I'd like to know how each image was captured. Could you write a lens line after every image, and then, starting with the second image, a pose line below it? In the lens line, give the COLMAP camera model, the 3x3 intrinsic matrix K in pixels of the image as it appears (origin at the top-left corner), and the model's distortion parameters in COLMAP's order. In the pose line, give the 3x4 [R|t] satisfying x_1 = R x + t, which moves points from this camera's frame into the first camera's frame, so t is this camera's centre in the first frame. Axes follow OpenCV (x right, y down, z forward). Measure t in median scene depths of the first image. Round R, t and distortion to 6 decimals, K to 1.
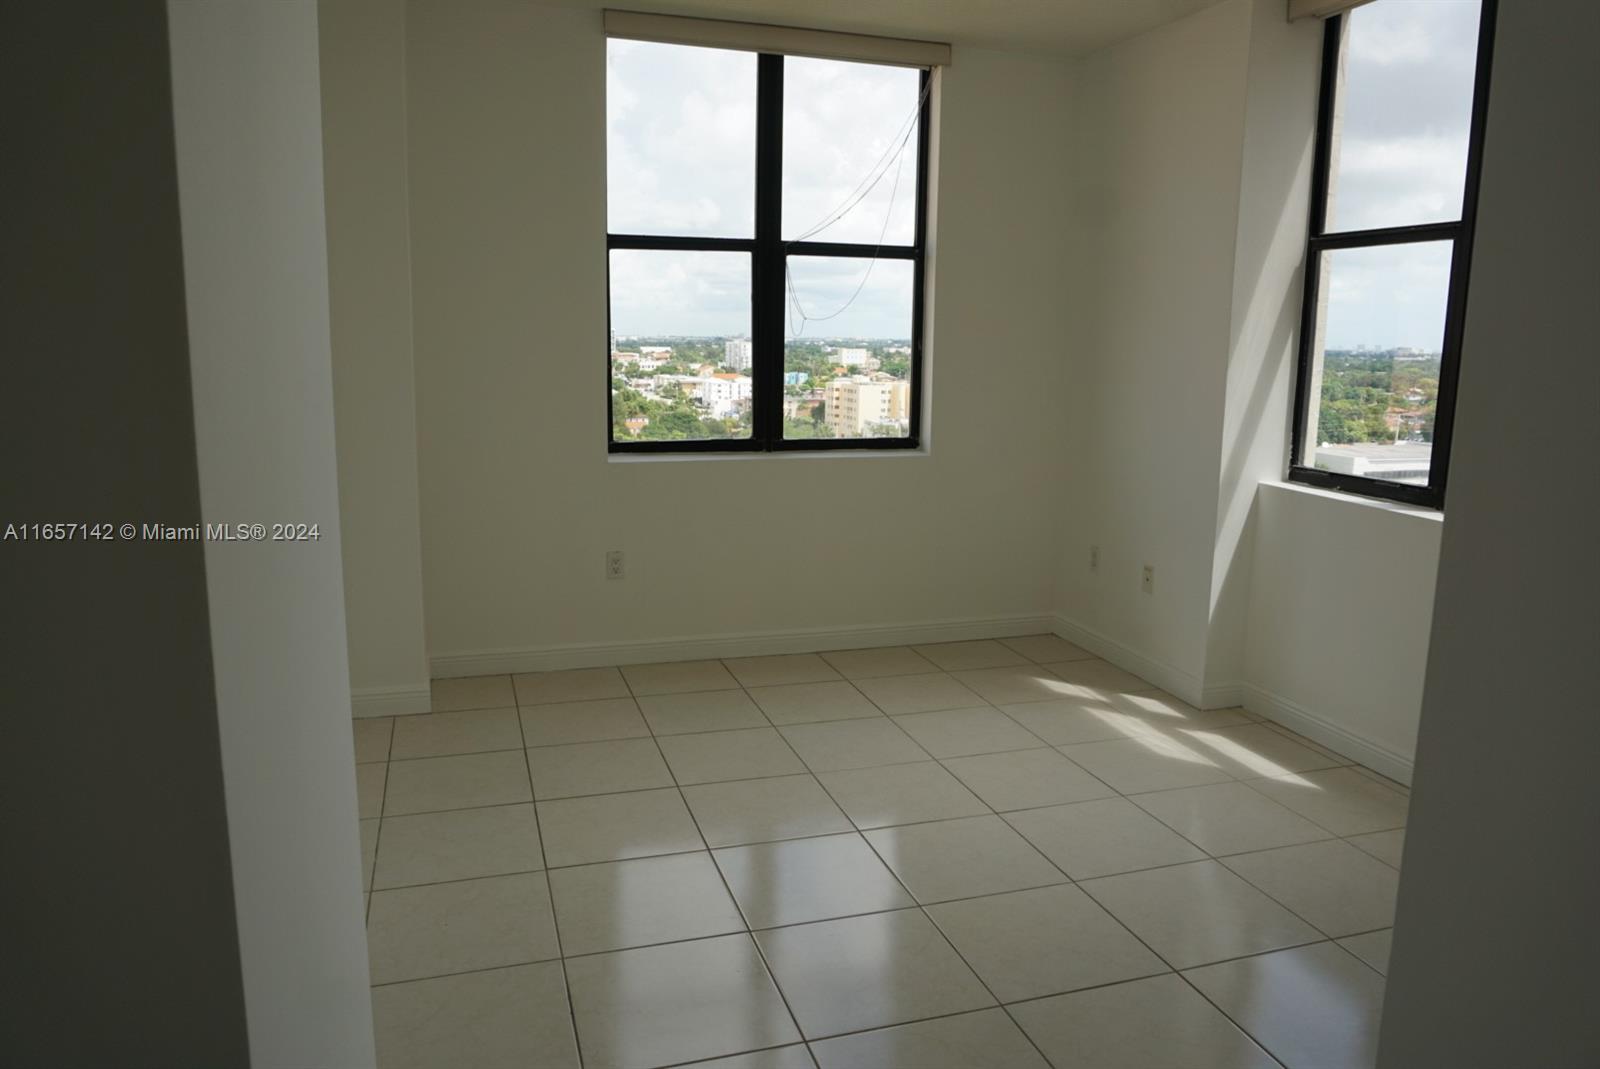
lens RADIAL K [[1109.9, 0, 805.7], [0, 1109.9, 531.8], [0, 0, 1]] dist [-0.048048, 0.021260]
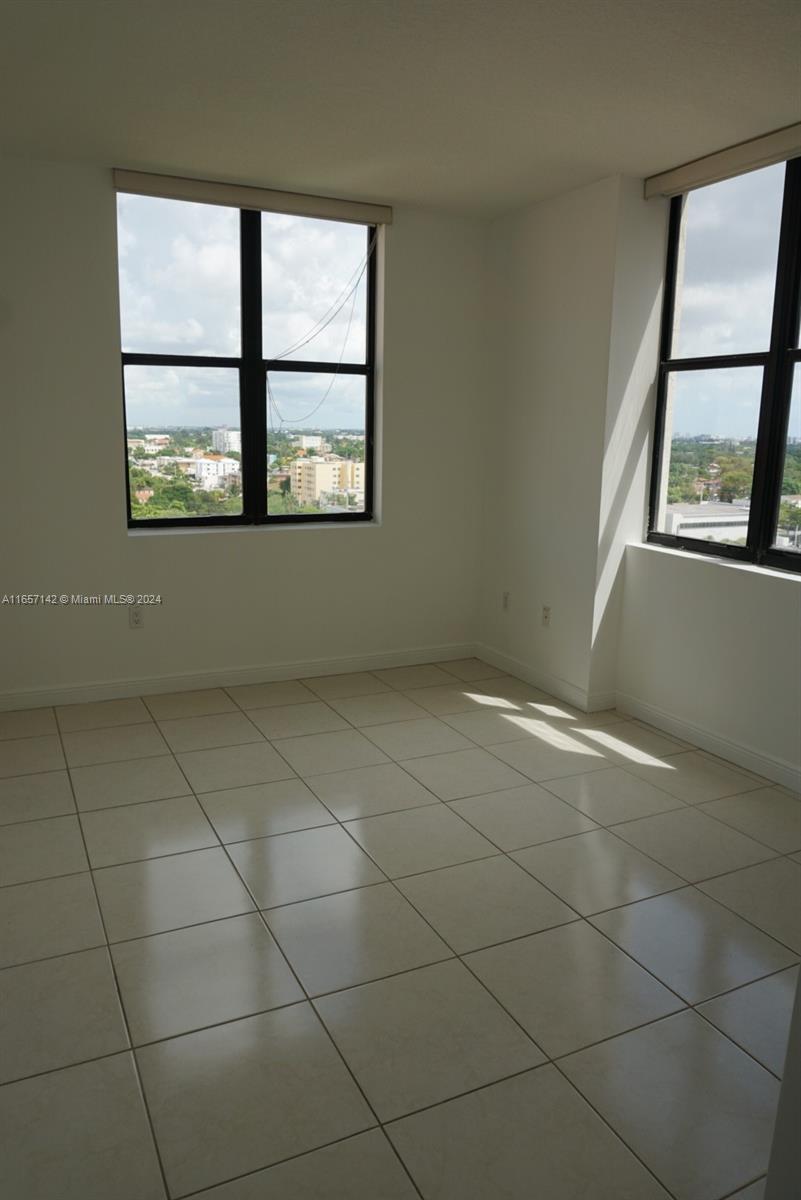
lens RADIAL K [[832.4, 0, 394.1], [0, 832.4, 600.8], [0, 0, 1]] dist [-0.048048, 0.021260]
pose [[0.990076, -0.027084, 0.137902, -0.011012], [0.022574, 0.999161, 0.034171, -0.014719], [-0.138712, -0.030719, 0.989856, 0.027815]]
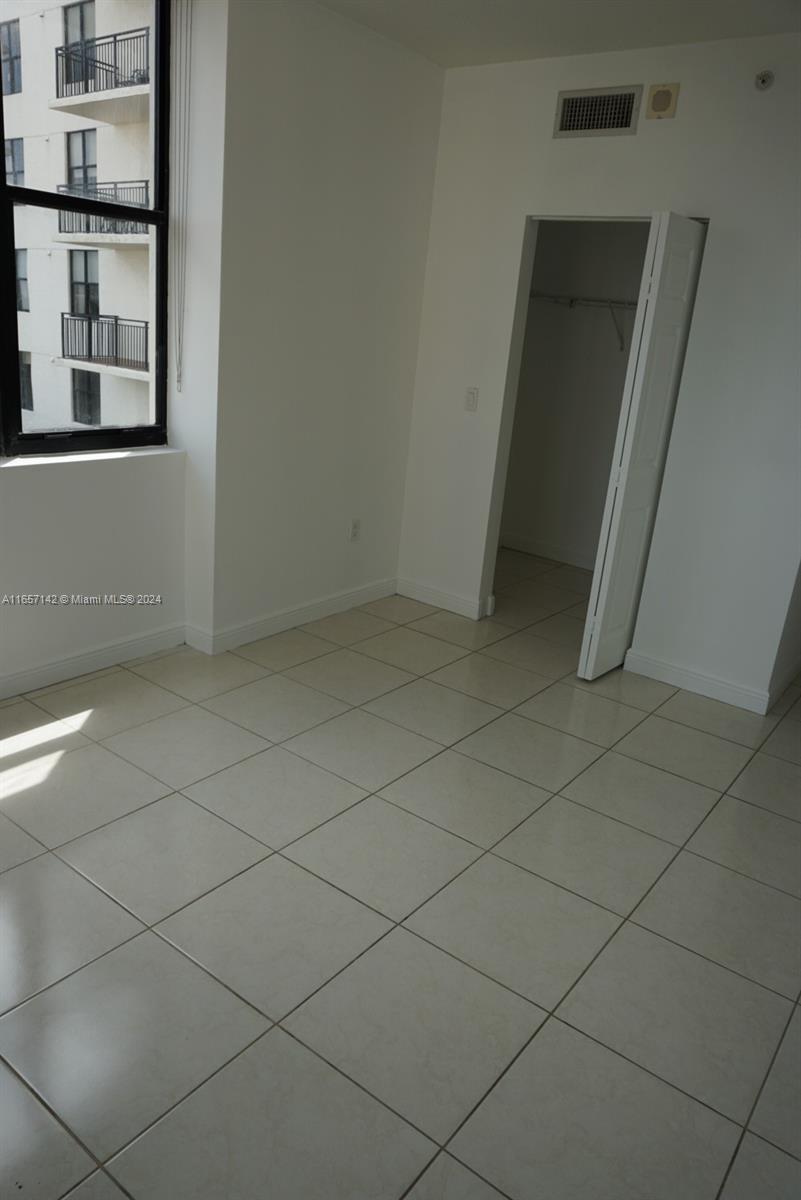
lens RADIAL K [[832.4, 0, 405.3], [0, 832.4, 601.9], [0, 0, 1]] dist [-0.048048, 0.021260]
pose [[-0.580380, -0.311564, 0.752387, -0.270820], [0.061012, 0.904683, 0.421693, -0.170697], [-0.812057, 0.290647, -0.506051, 0.903505]]
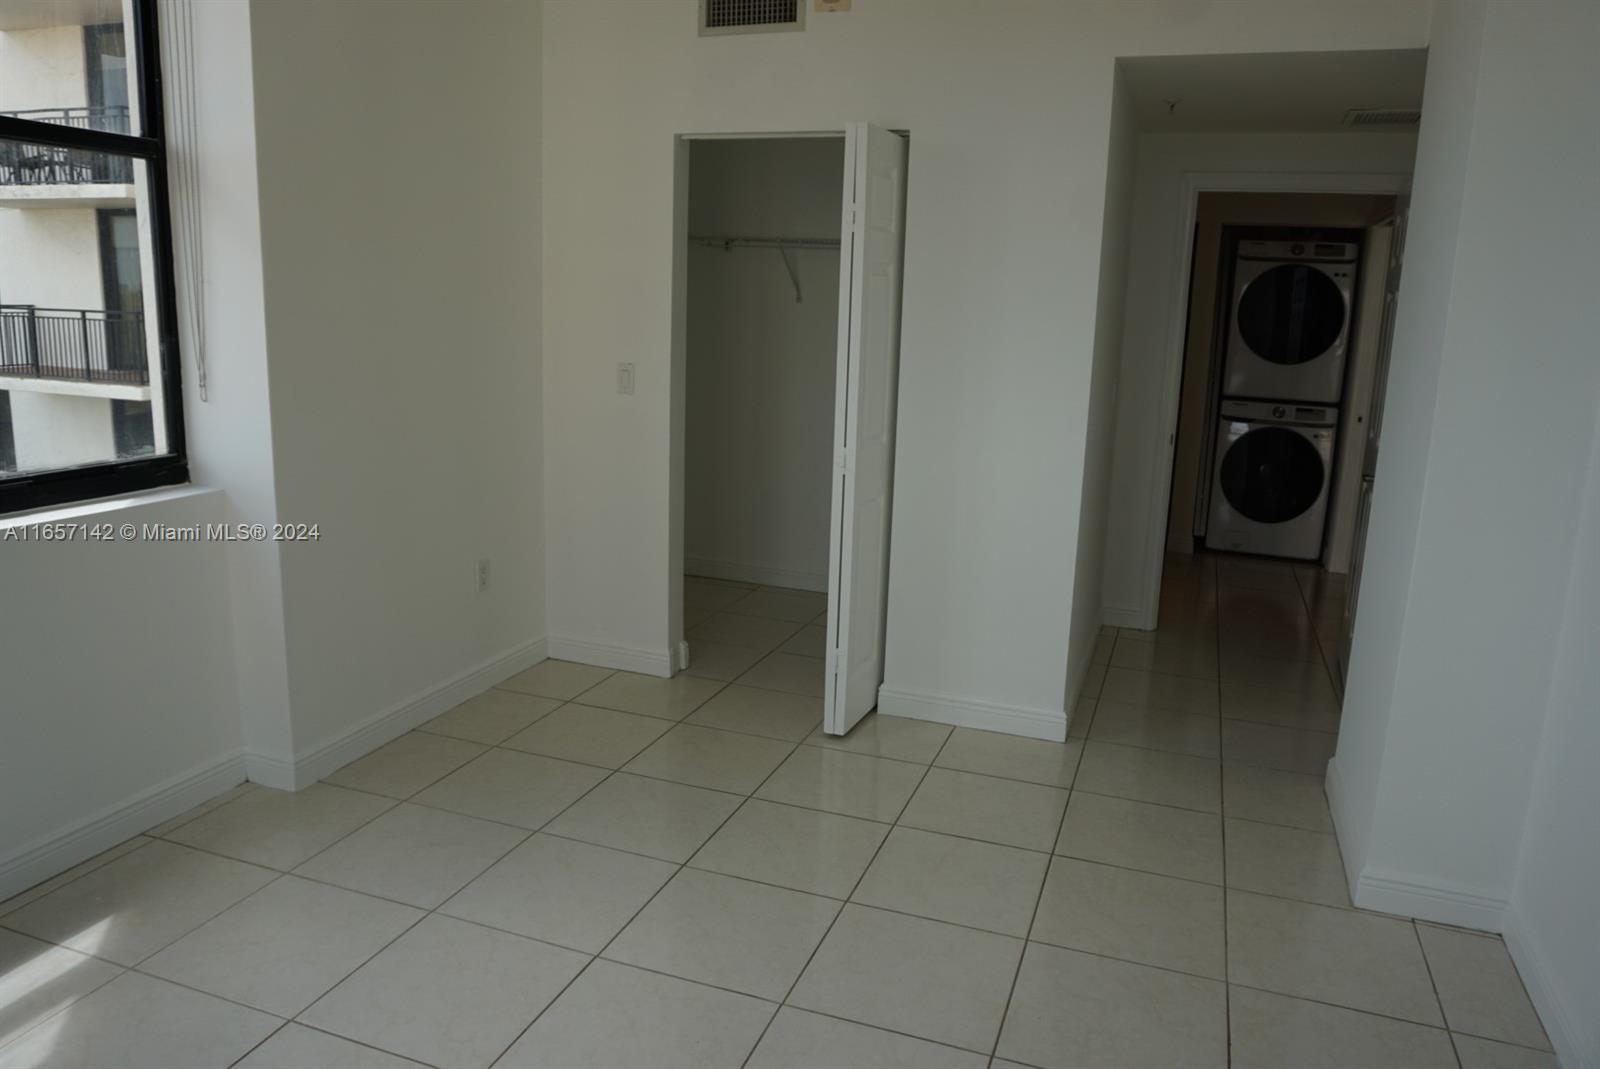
lens RADIAL K [[1109.9, 0, 795.8], [0, 1109.9, 528.9], [0, 0, 1]] dist [-0.048048, 0.021260]
pose [[-0.796324, -0.148188, 0.586437, -0.234753], [0.079269, 0.935596, 0.344058, -0.167966], [-0.599654, 0.320468, -0.733291, 0.918430]]
